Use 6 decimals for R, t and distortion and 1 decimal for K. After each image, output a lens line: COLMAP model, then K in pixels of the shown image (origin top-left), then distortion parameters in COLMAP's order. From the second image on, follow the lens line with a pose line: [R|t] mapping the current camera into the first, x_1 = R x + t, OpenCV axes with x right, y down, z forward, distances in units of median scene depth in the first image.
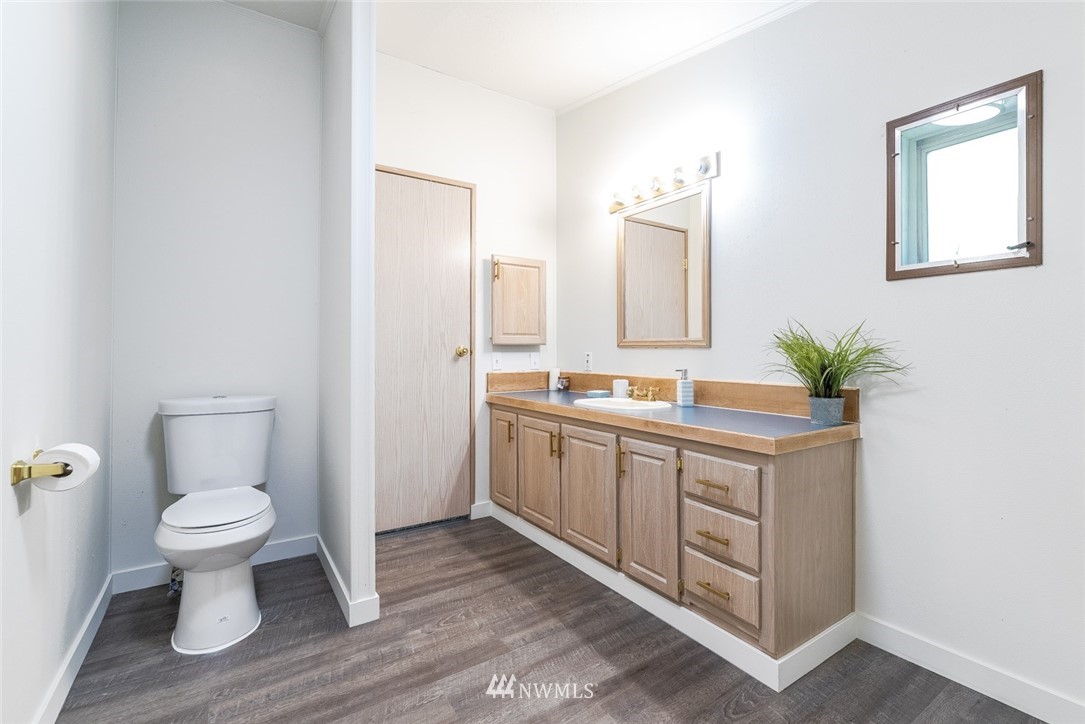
lens RADIAL K [[464.8, 0, 546.1], [0, 464.8, 352.7], [0, 0, 1]] dist [0.008405, 0.000003]
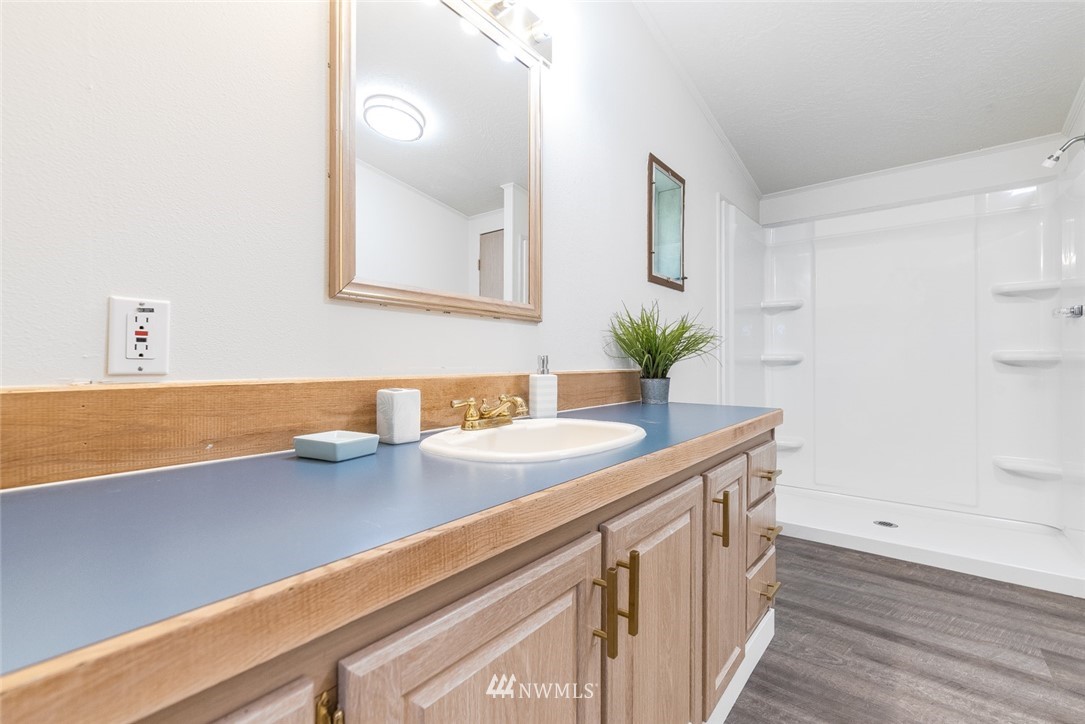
lens RADIAL K [[464.8, 0, 546.1], [0, 464.8, 352.7], [0, 0, 1]] dist [0.008405, 0.000003]
pose [[-0.293063, 0.003176, 0.956088, -0.261697], [-0.013276, 0.999885, -0.007391, 0.034553], [-0.956001, -0.014859, -0.292987, 1.133614]]
